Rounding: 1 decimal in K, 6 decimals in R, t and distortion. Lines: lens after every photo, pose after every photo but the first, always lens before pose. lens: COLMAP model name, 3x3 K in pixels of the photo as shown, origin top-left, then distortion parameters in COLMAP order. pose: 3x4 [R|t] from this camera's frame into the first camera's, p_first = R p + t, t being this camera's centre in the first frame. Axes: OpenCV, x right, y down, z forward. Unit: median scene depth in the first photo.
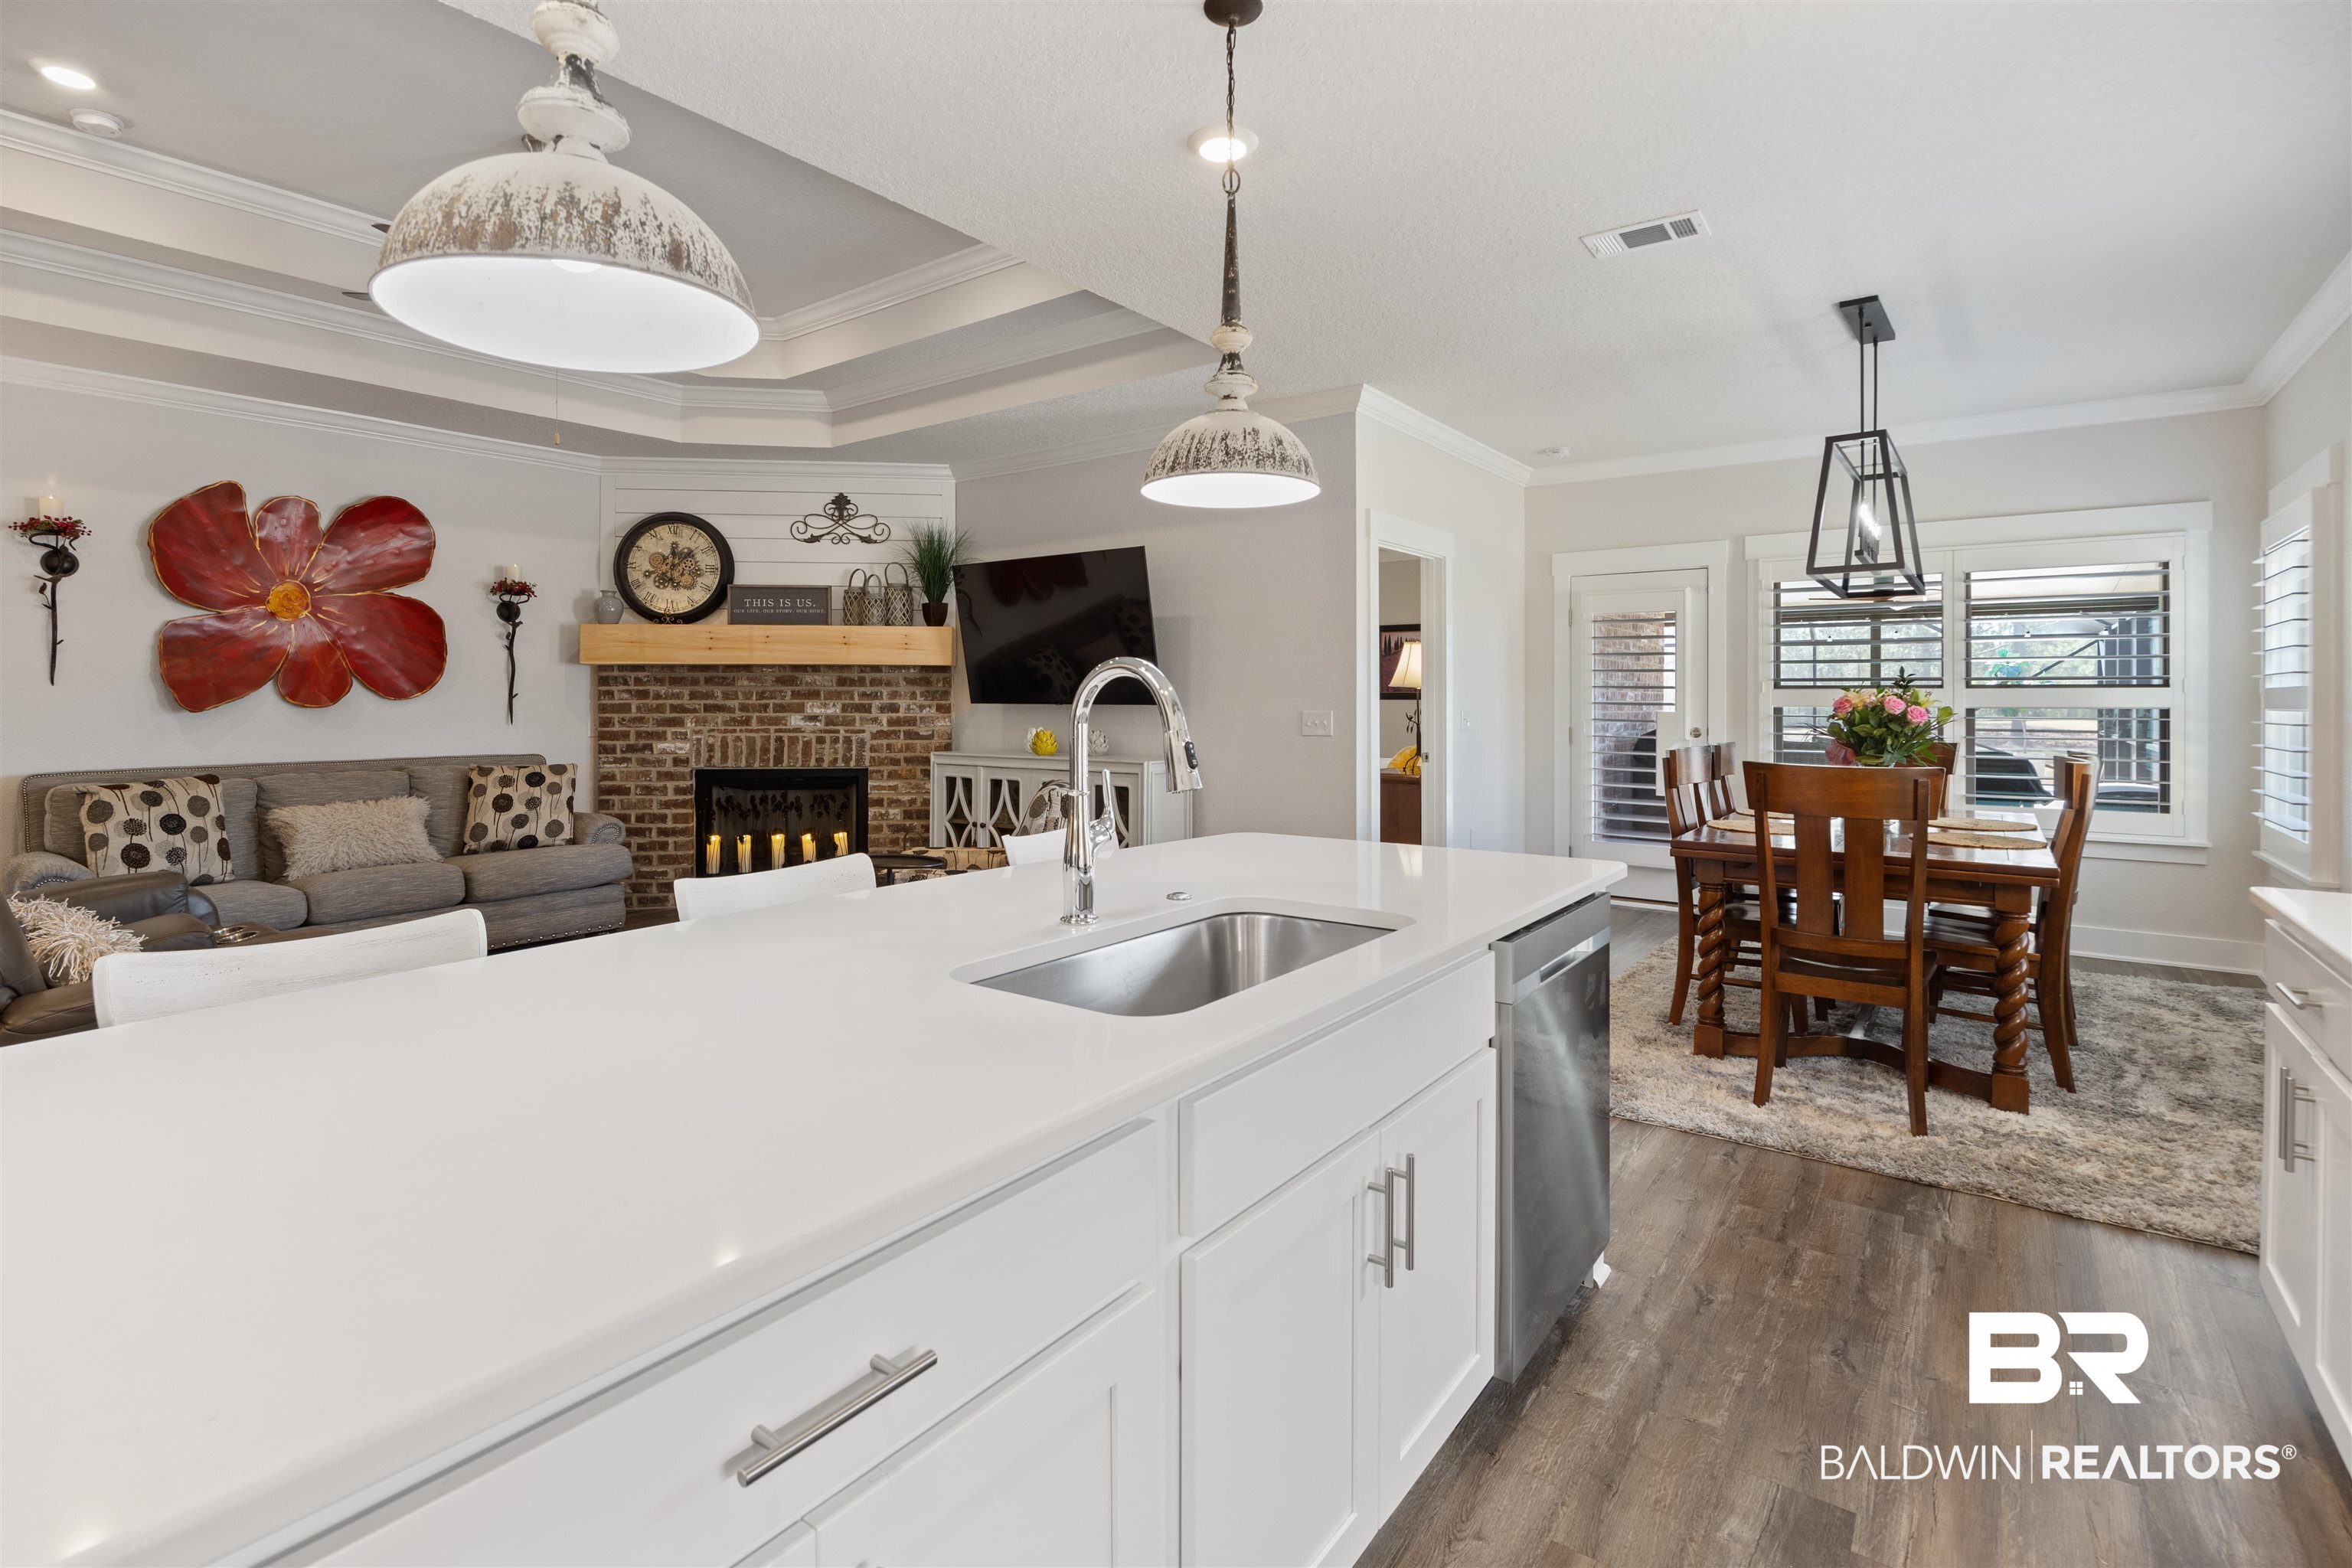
lens RADIAL K [[1073.0, 0, 1189.1], [0, 1073.0, 696.6], [0, 0, 1]] dist [-0.022412, 0.000132]
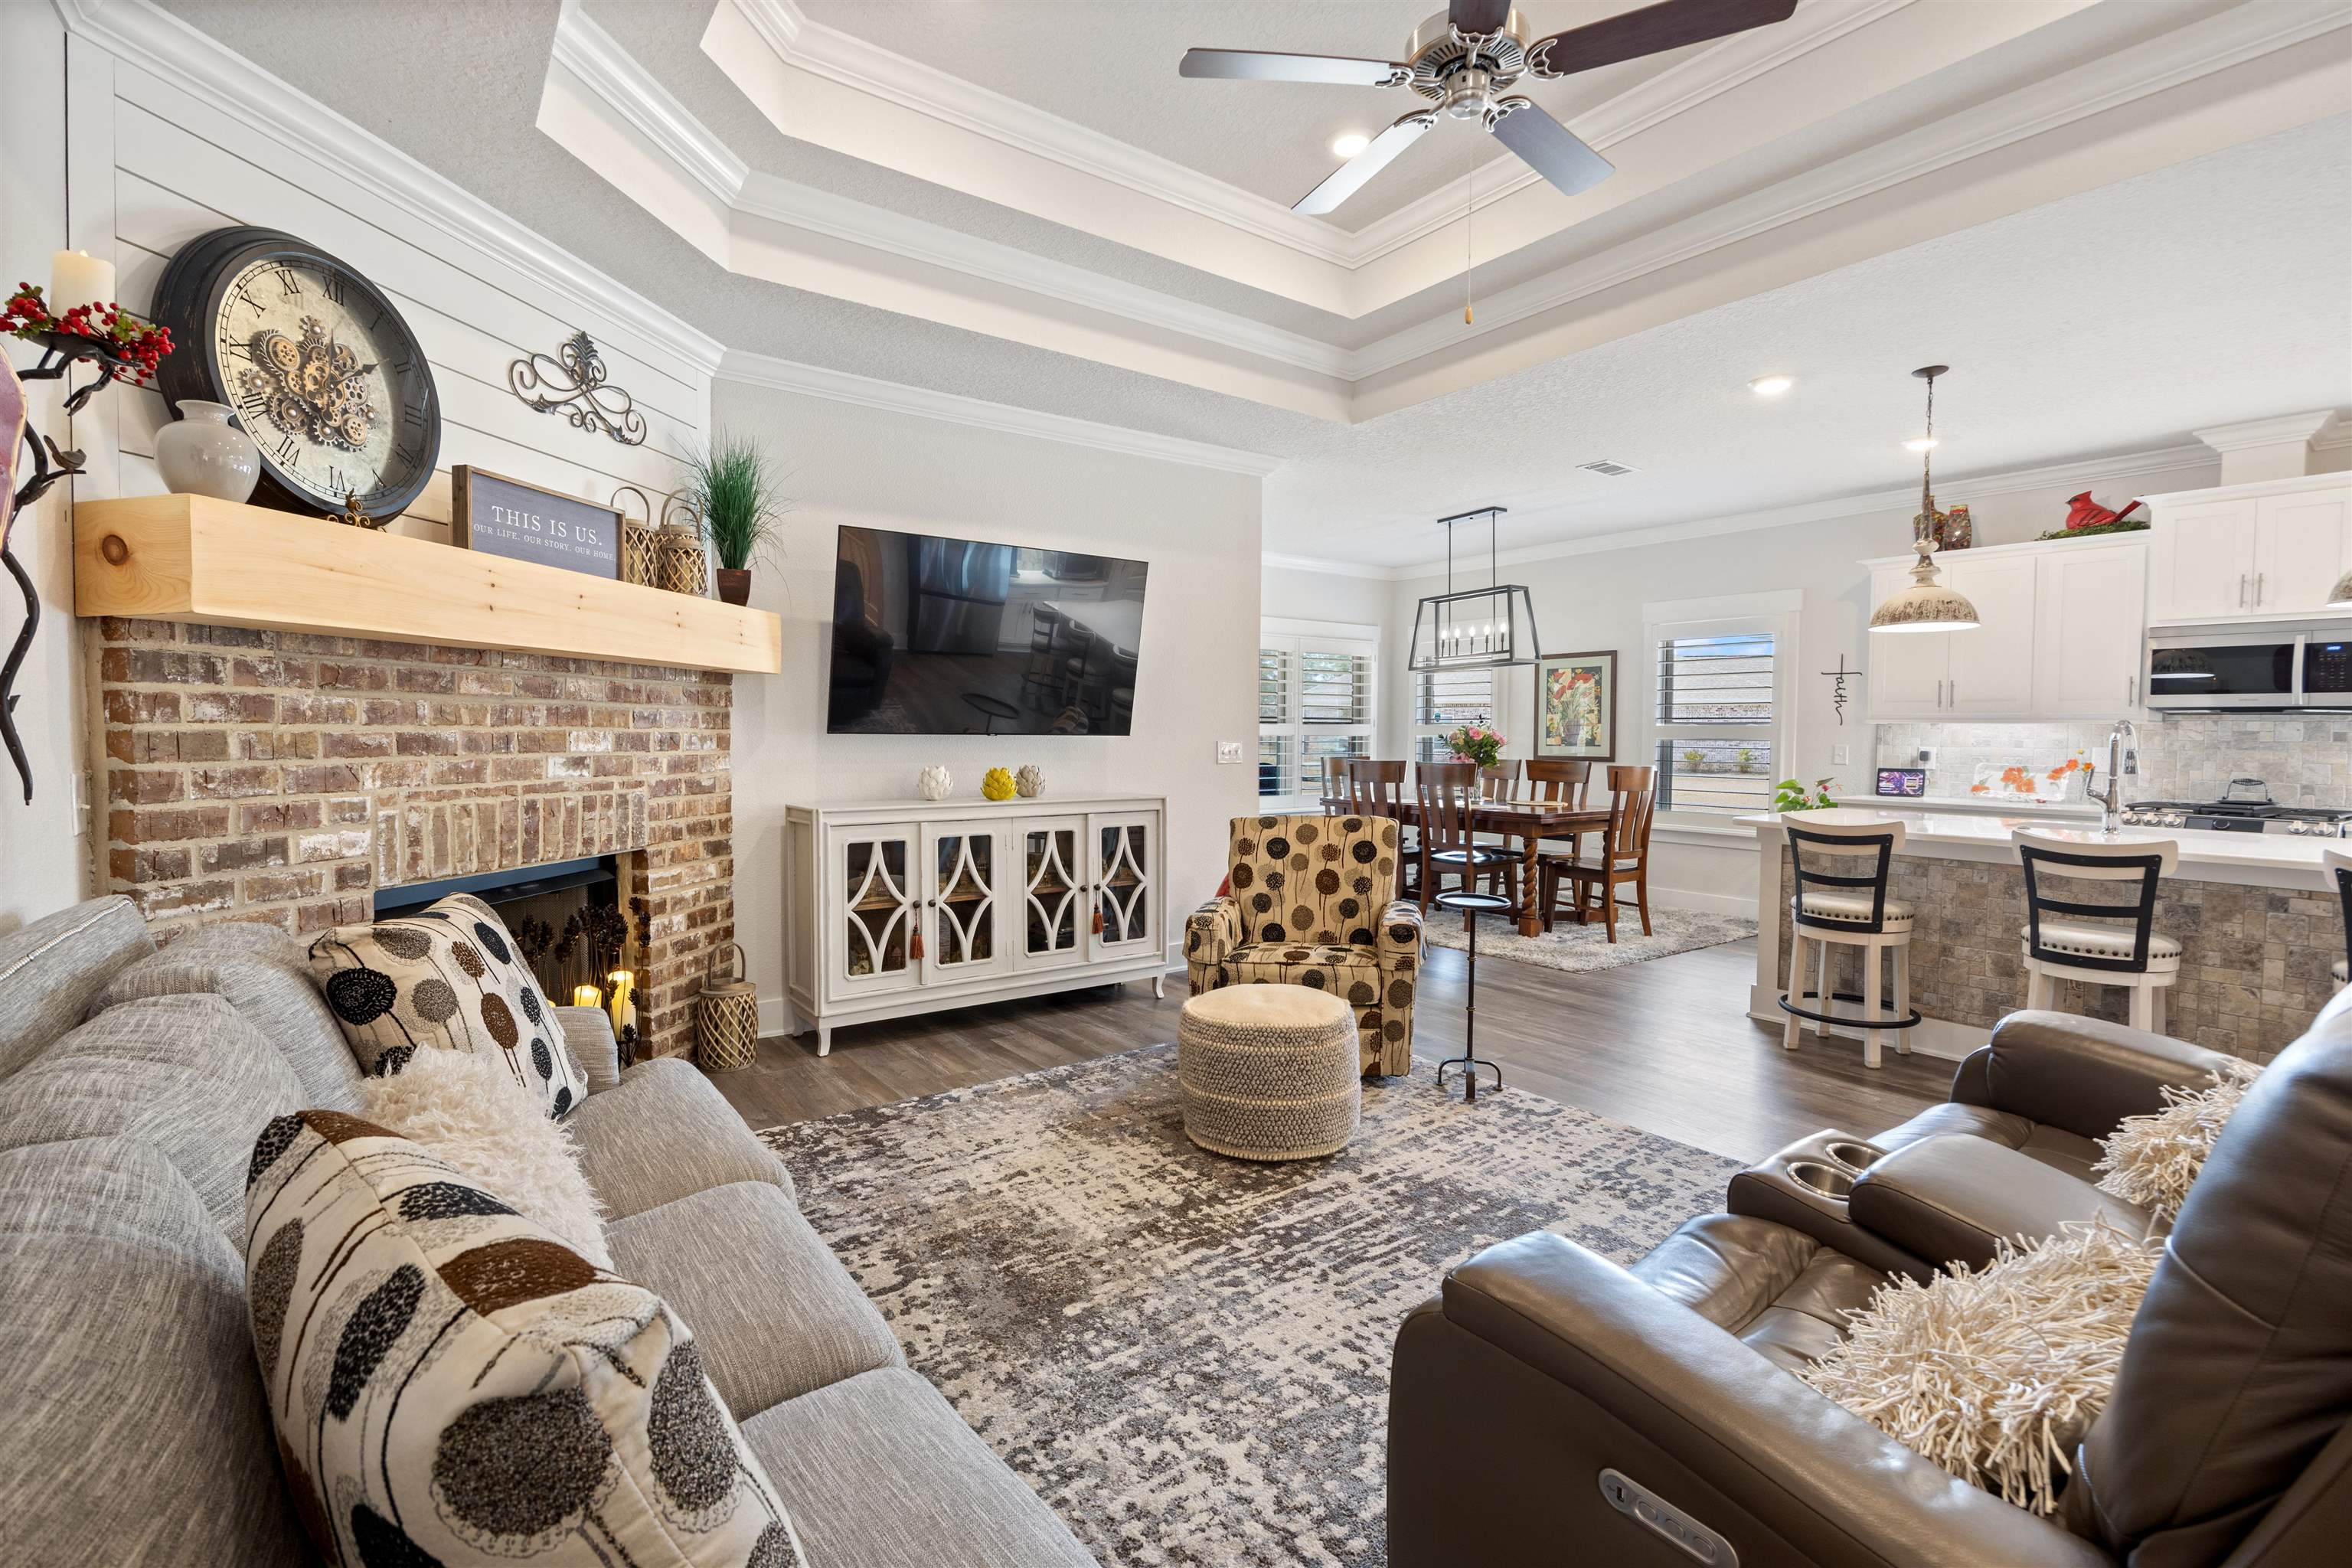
lens RADIAL K [[1073.0, 0, 1172.5], [0, 1073.0, 770.2], [0, 0, 1]] dist [-0.022412, 0.000132]
pose [[0.313428, -0.030658, 0.949117, -0.764245], [-0.006494, 0.999386, 0.034427, 0.004752], [-0.949590, -0.016954, 0.313037, 0.582506]]
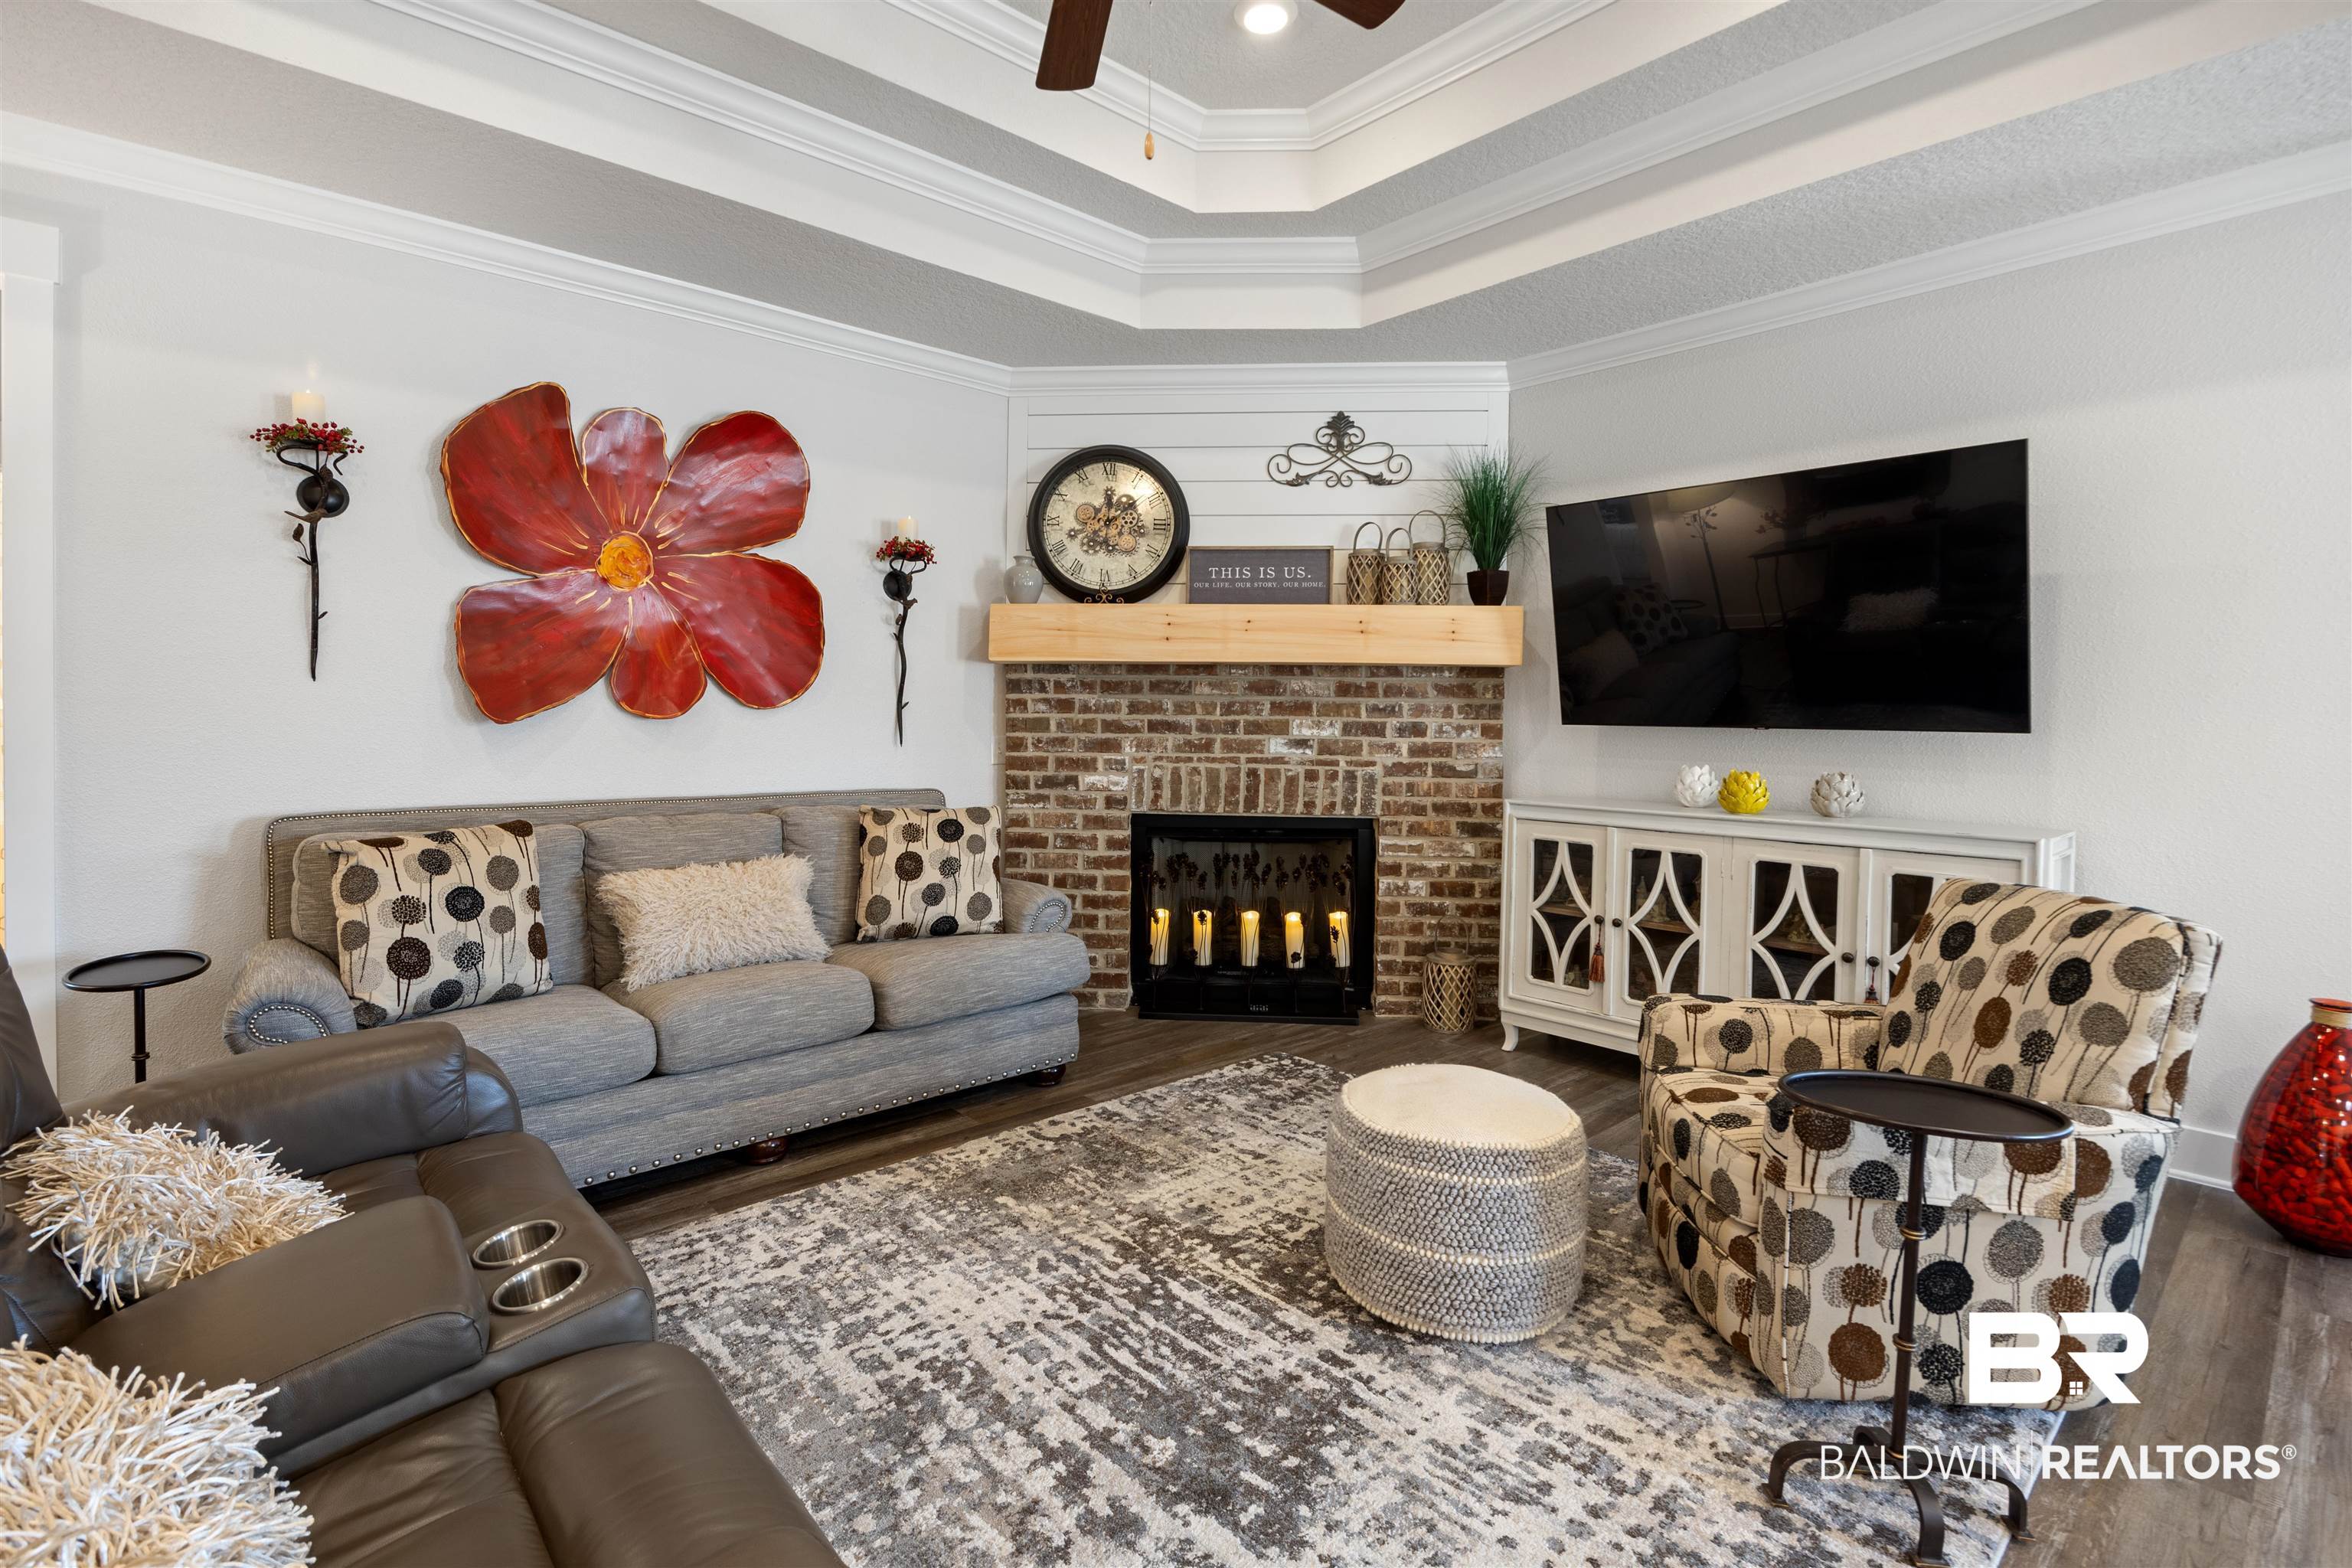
lens RADIAL K [[1073.0, 0, 1183.6], [0, 1073.0, 734.9], [0, 0, 1]] dist [-0.022412, 0.000132]
pose [[0.977492, 0.015660, -0.210391, -0.287660], [-0.012036, 0.999757, 0.018494, 0.003342], [0.210629, -0.015545, 0.977442, 0.325792]]
